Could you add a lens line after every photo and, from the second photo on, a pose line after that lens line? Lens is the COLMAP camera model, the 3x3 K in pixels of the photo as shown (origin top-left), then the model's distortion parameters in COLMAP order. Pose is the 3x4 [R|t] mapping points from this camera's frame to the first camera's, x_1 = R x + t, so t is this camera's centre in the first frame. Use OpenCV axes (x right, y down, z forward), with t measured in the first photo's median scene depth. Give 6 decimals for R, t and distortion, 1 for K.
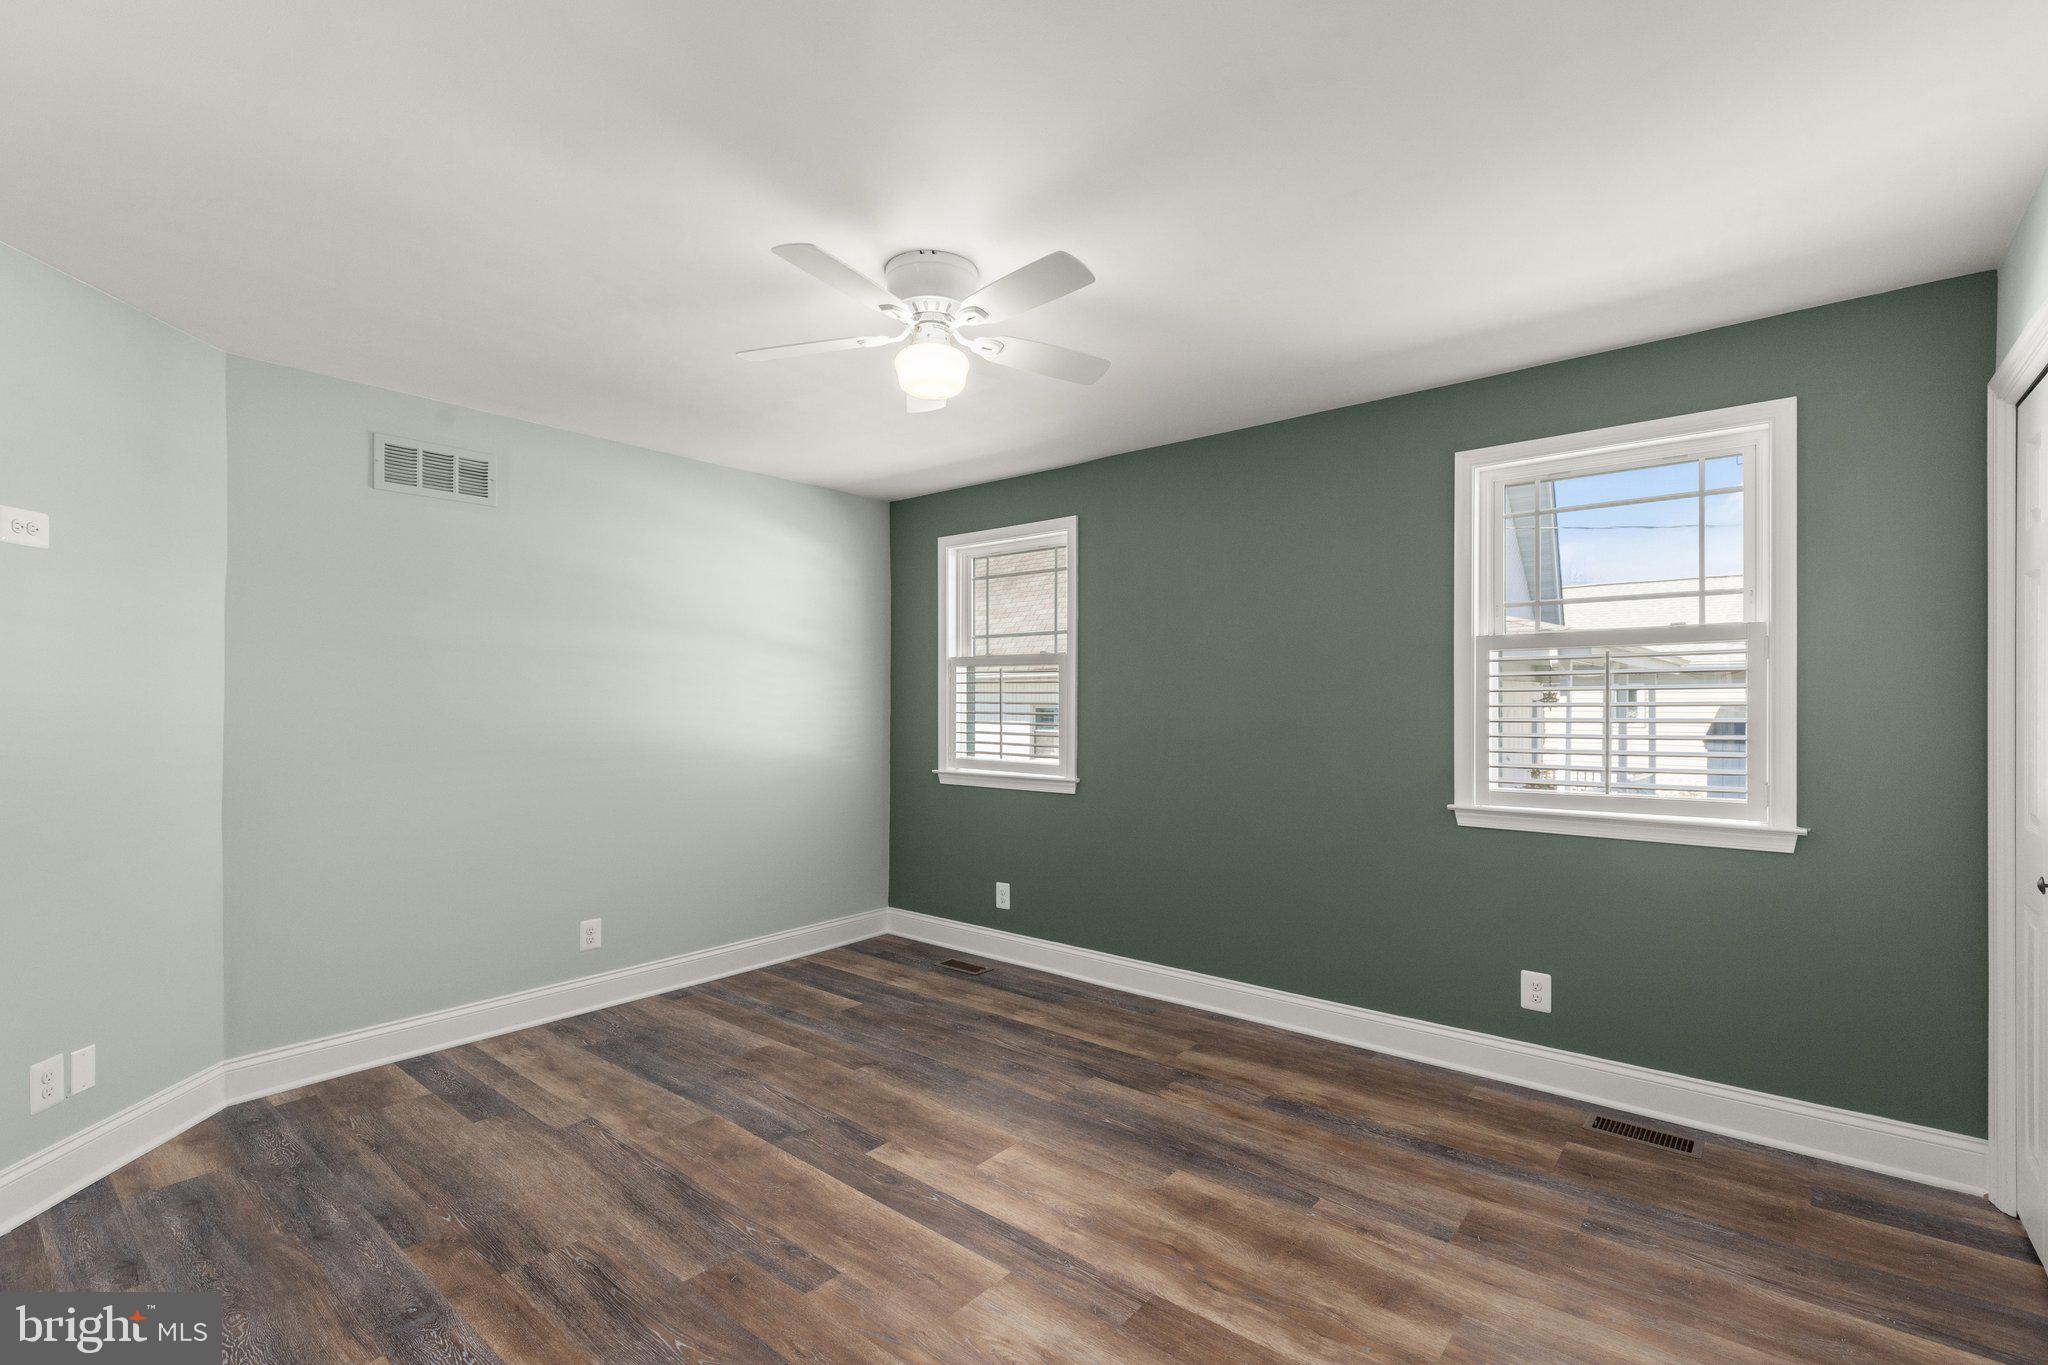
lens RADIAL K [[917.6, 0, 1022.3], [0, 917.6, 701.6], [0, 0, 1]] dist [0.004126, 0.000421]
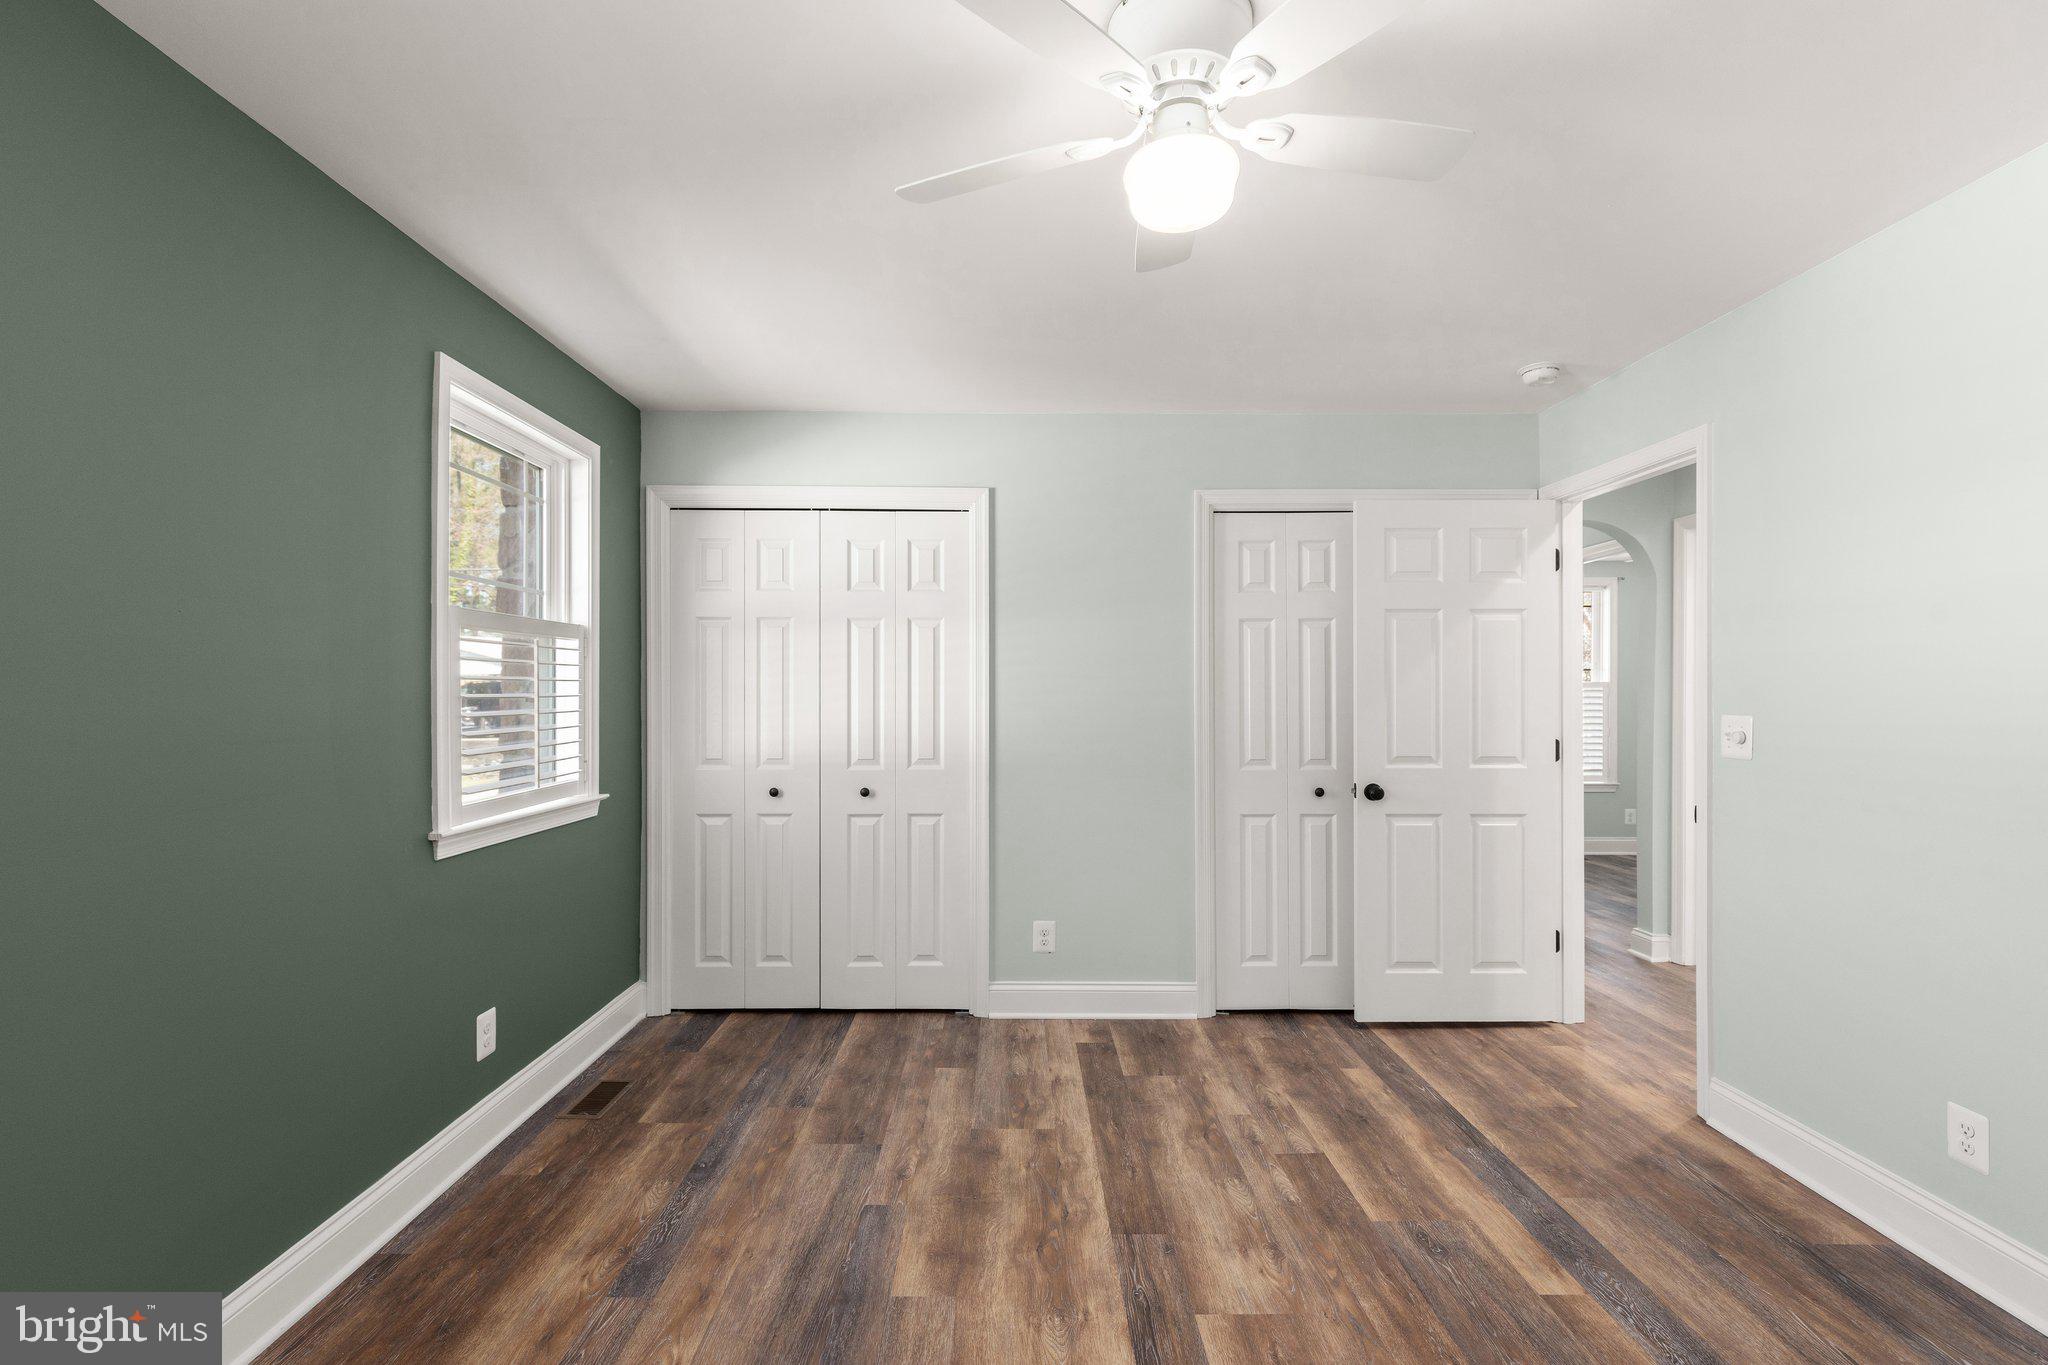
lens RADIAL K [[917.6, 0, 1022.3], [0, 917.6, 701.6], [0, 0, 1]] dist [0.004126, 0.000421]
pose [[-0.646257, -0.004702, 0.763106, -0.530470], [-0.003594, 0.999989, 0.003118, 0.005666], [-0.763112, -0.000727, -0.646266, 1.529557]]
